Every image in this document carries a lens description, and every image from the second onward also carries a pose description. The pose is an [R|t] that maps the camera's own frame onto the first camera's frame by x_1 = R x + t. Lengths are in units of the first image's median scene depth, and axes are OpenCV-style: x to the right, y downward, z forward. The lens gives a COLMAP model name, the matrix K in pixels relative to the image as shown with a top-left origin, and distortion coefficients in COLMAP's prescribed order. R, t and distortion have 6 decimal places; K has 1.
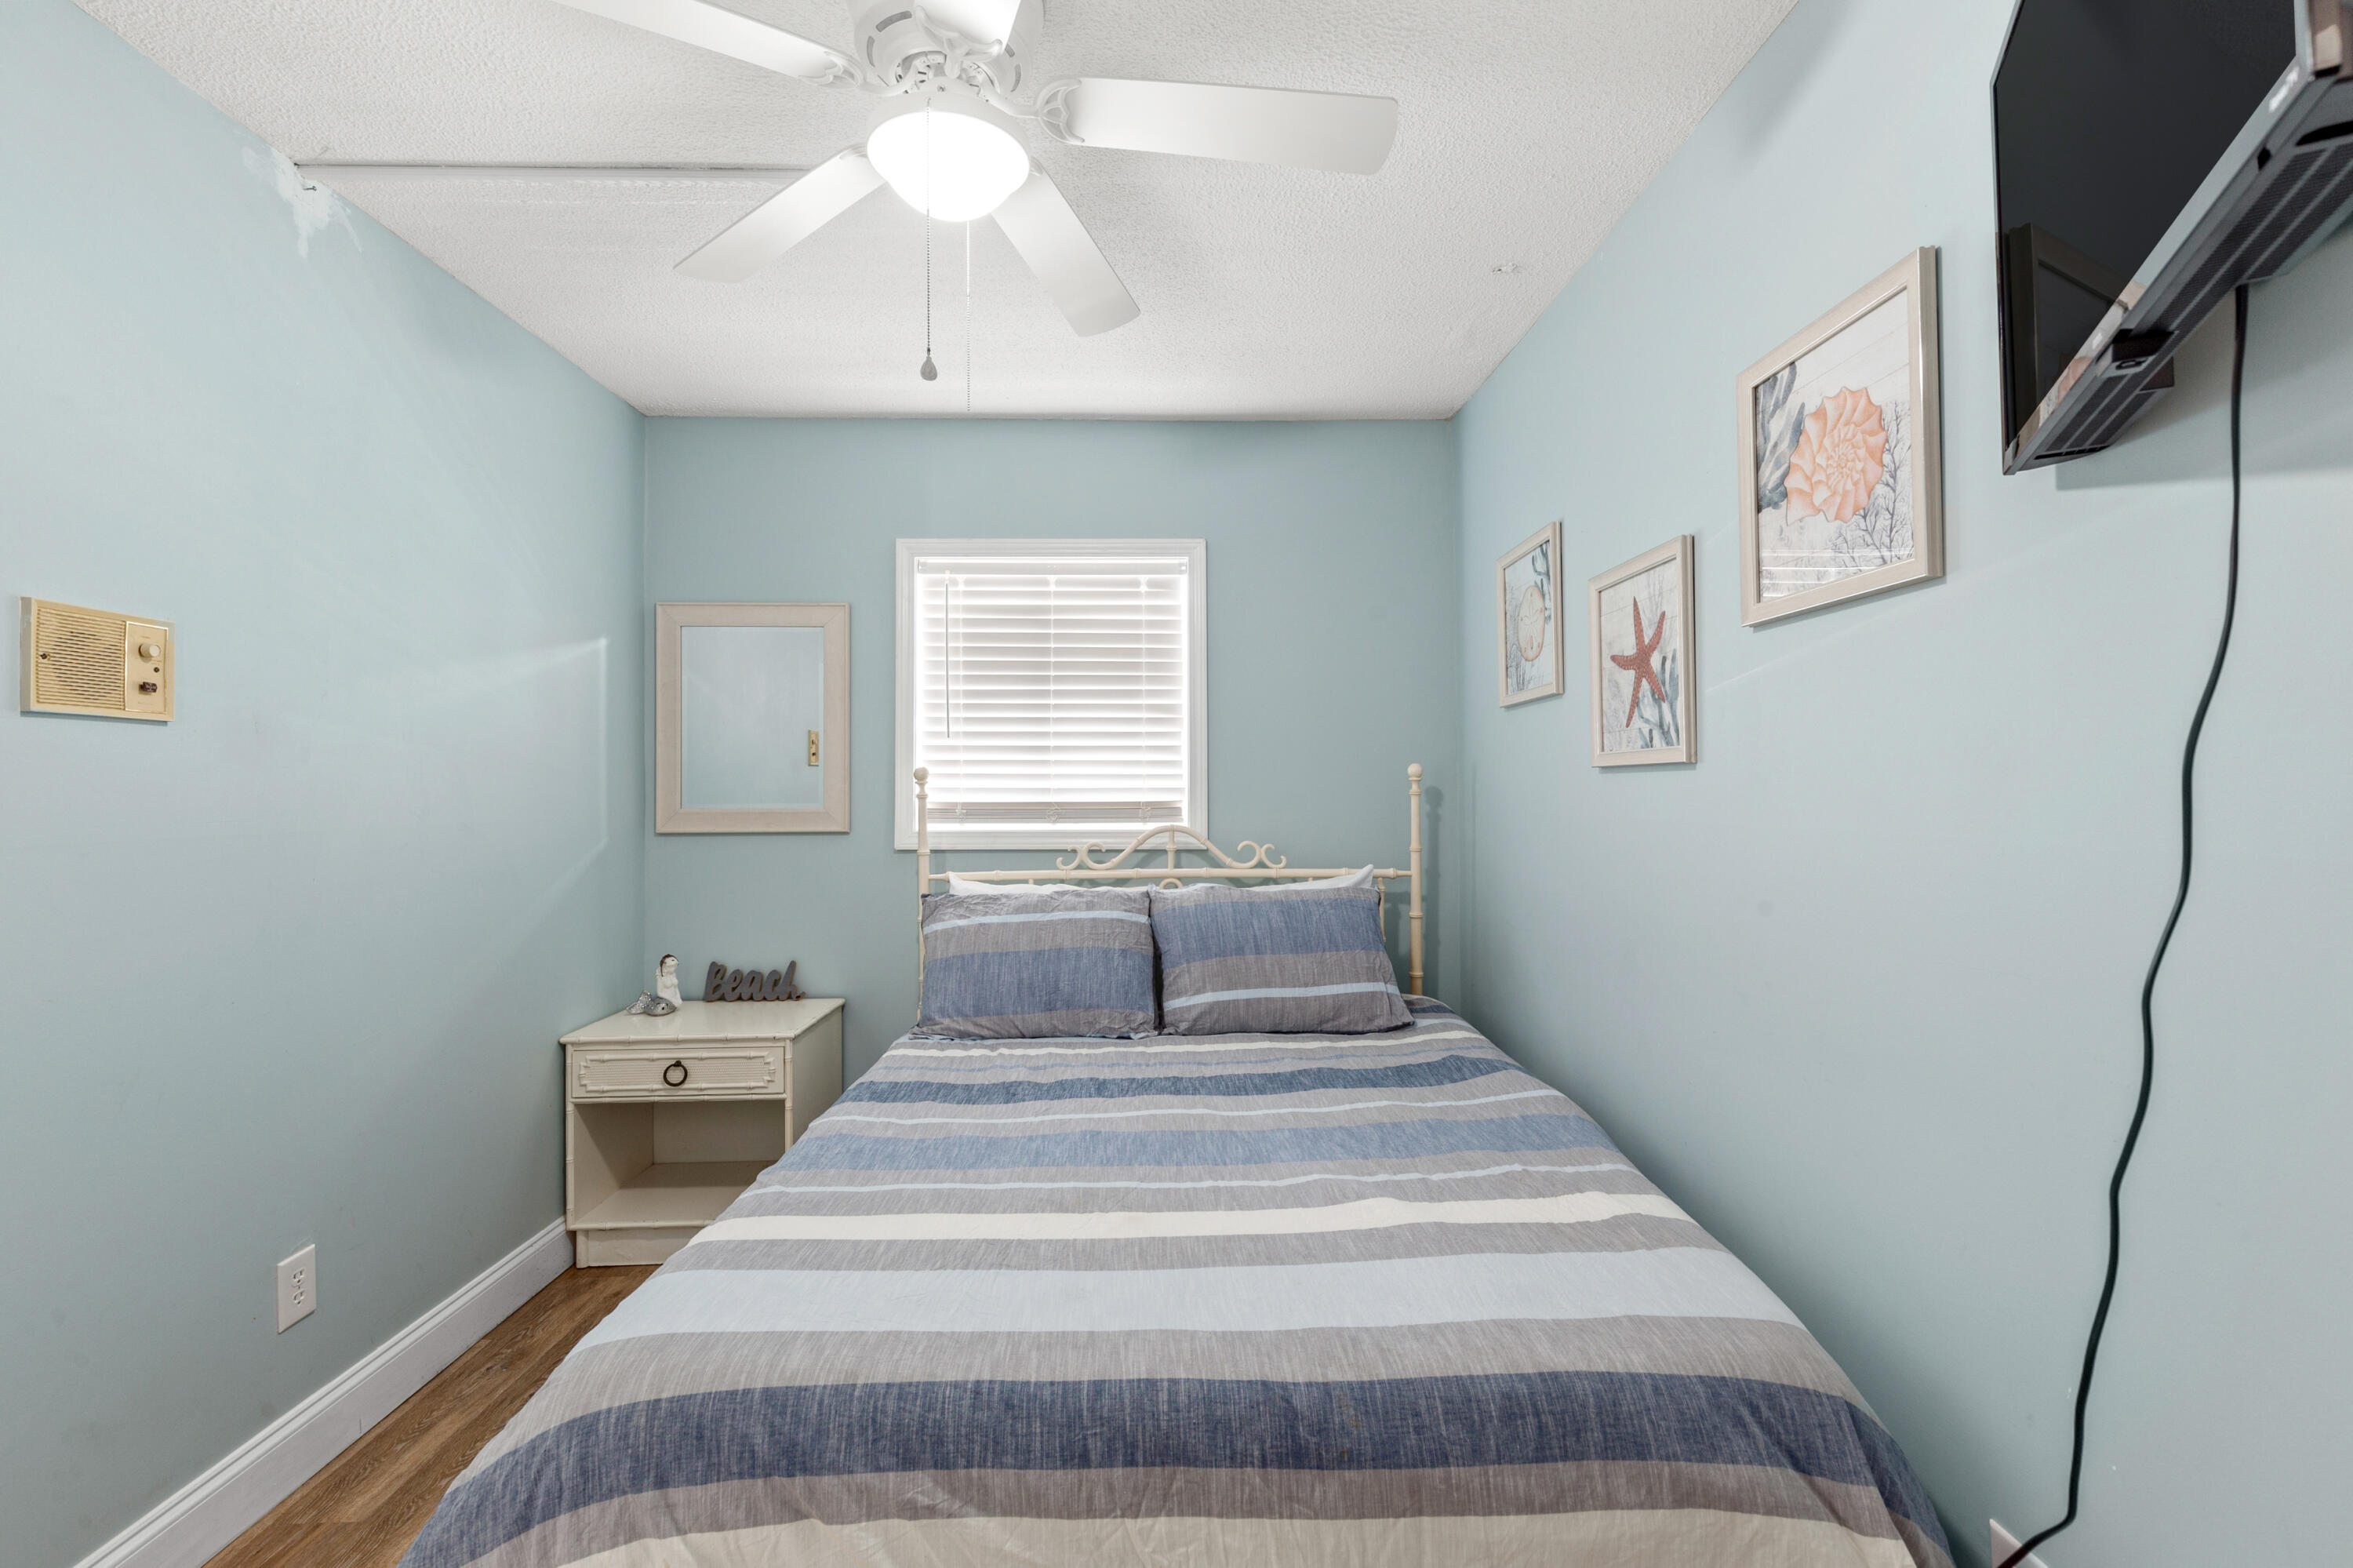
lens RADIAL K [[1059.8, 0, 1185.1], [0, 1059.8, 769.1], [0, 0, 1]] dist [0.007996, 0.000188]
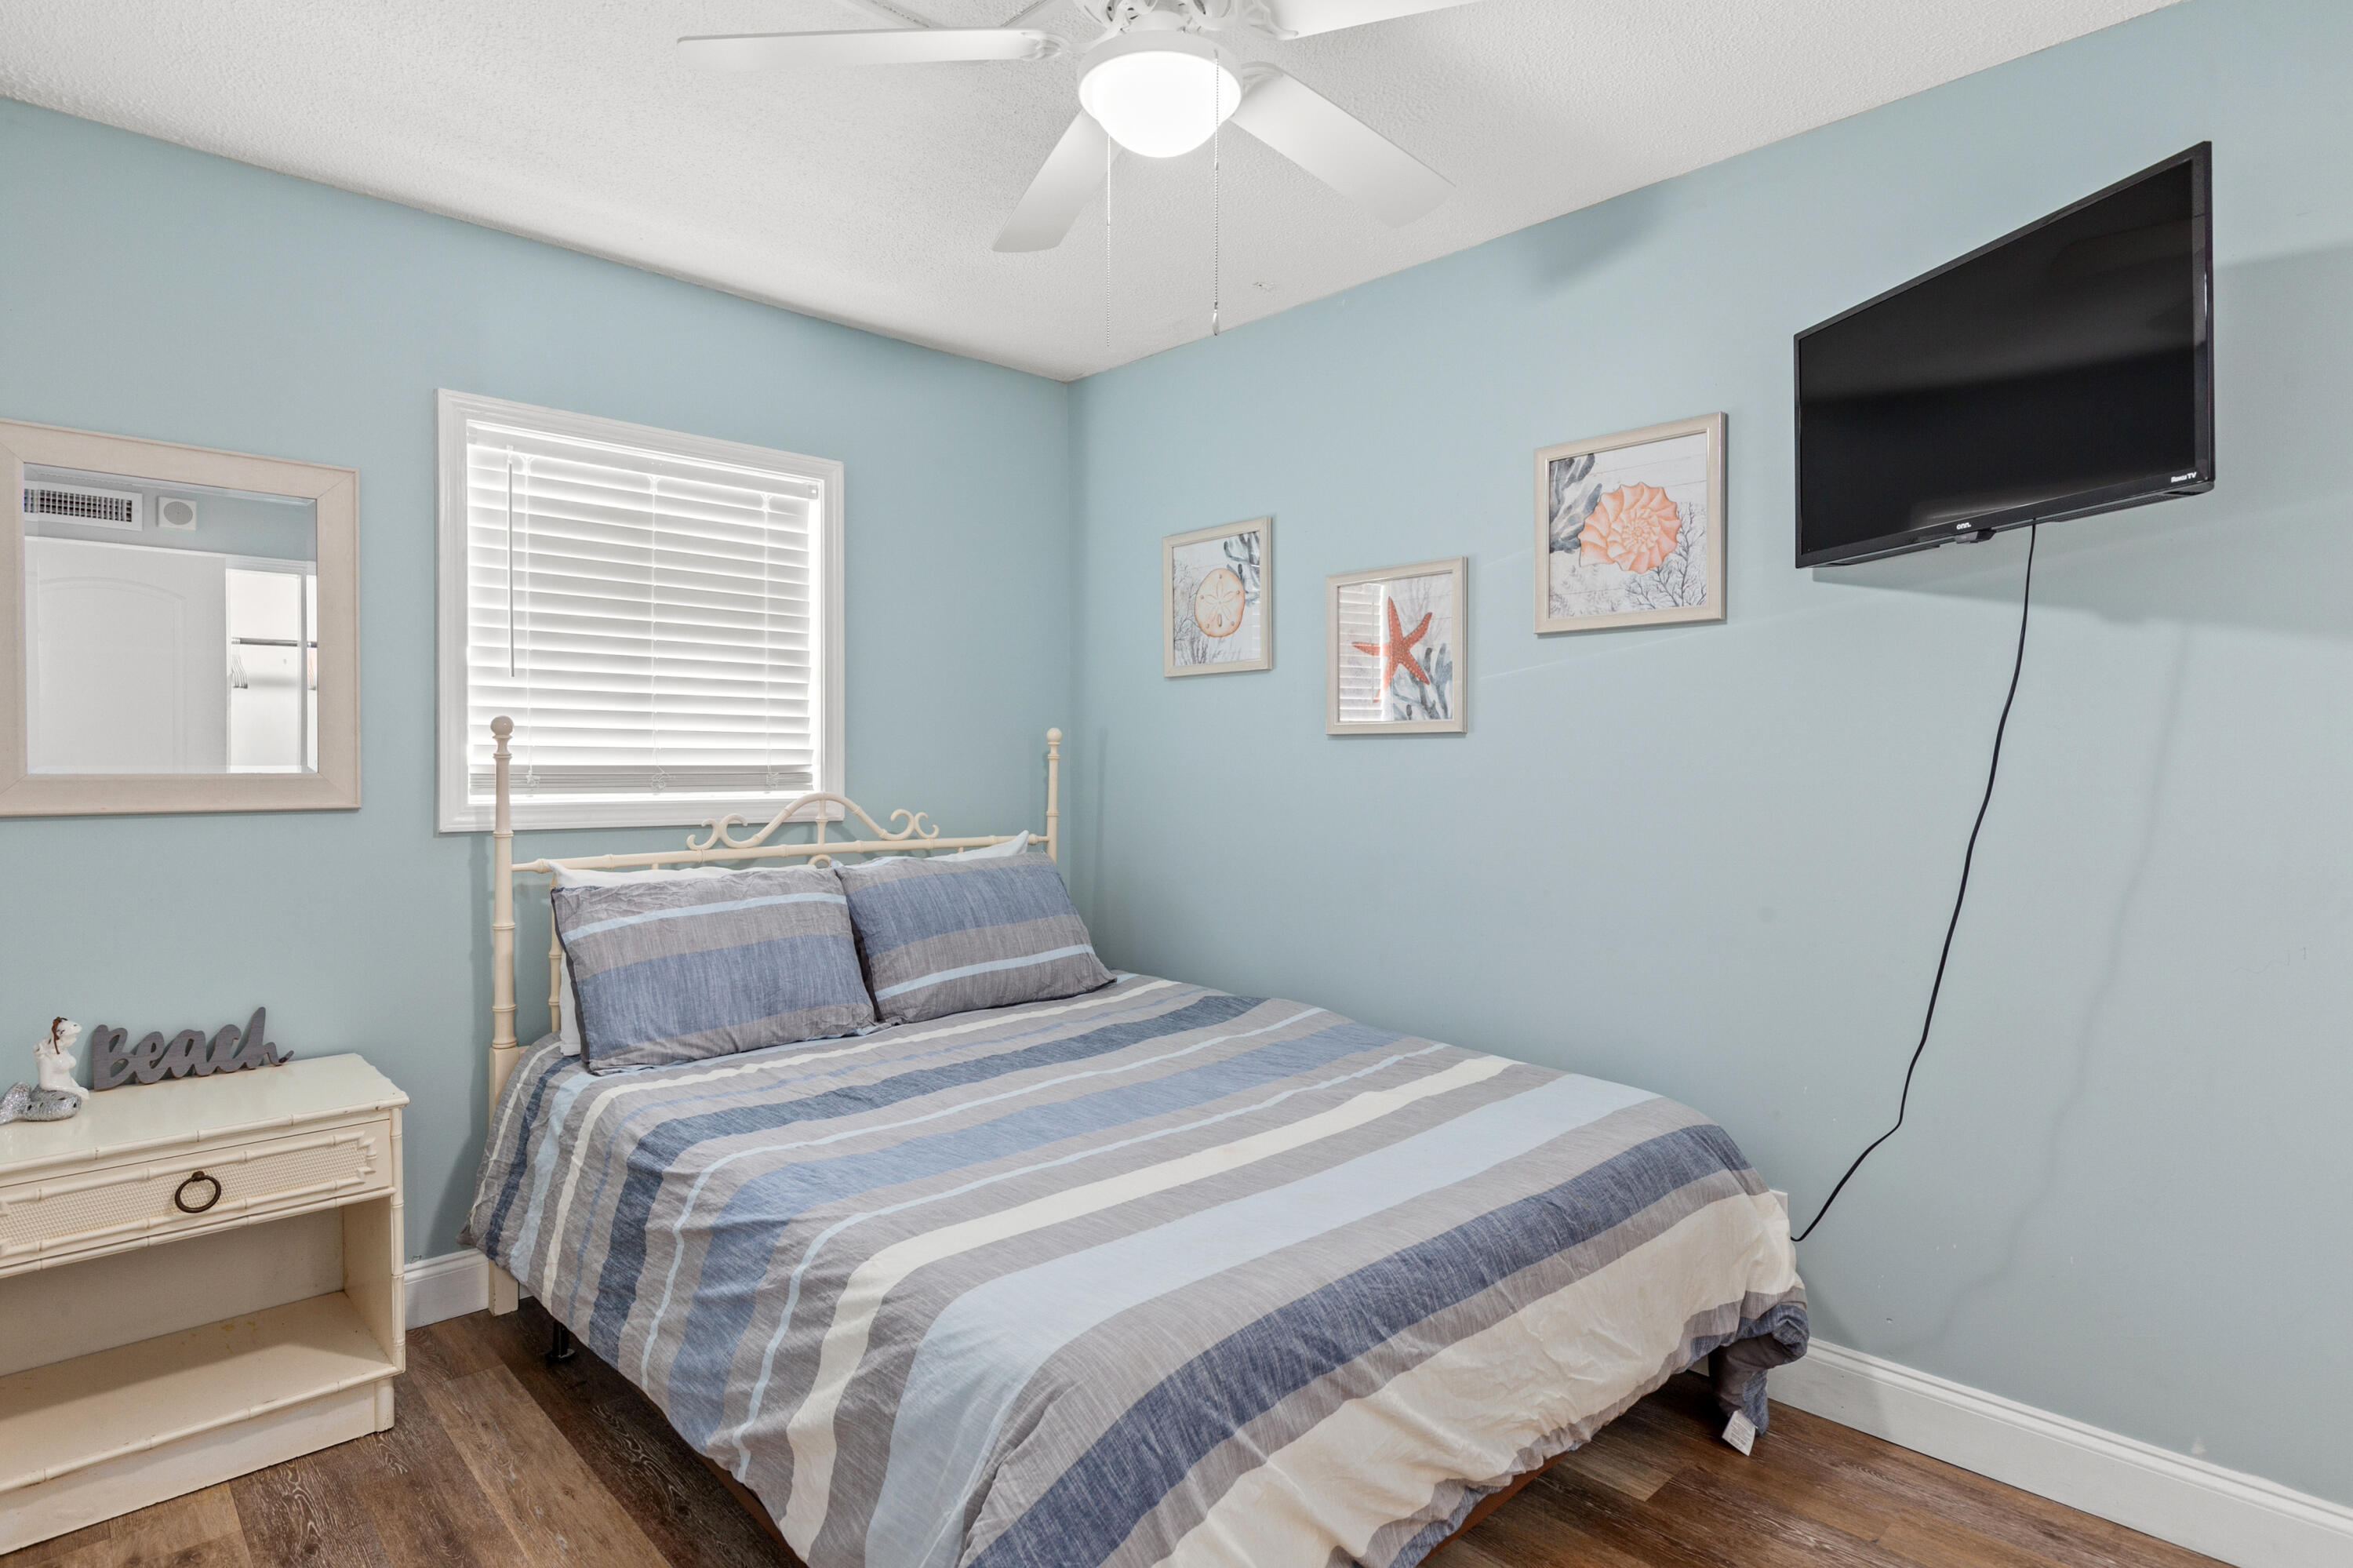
lens RADIAL K [[1229.4, 0, 1180.4], [0, 1229.4, 775.9], [0, 0, 1]] dist [0.000899, -0.000391]
pose [[0.741136, -0.001245, 0.671353, -0.533435], [-0.018346, 0.999587, 0.022107, 0.013540], [-0.671104, -0.028701, 0.740808, 0.076989]]
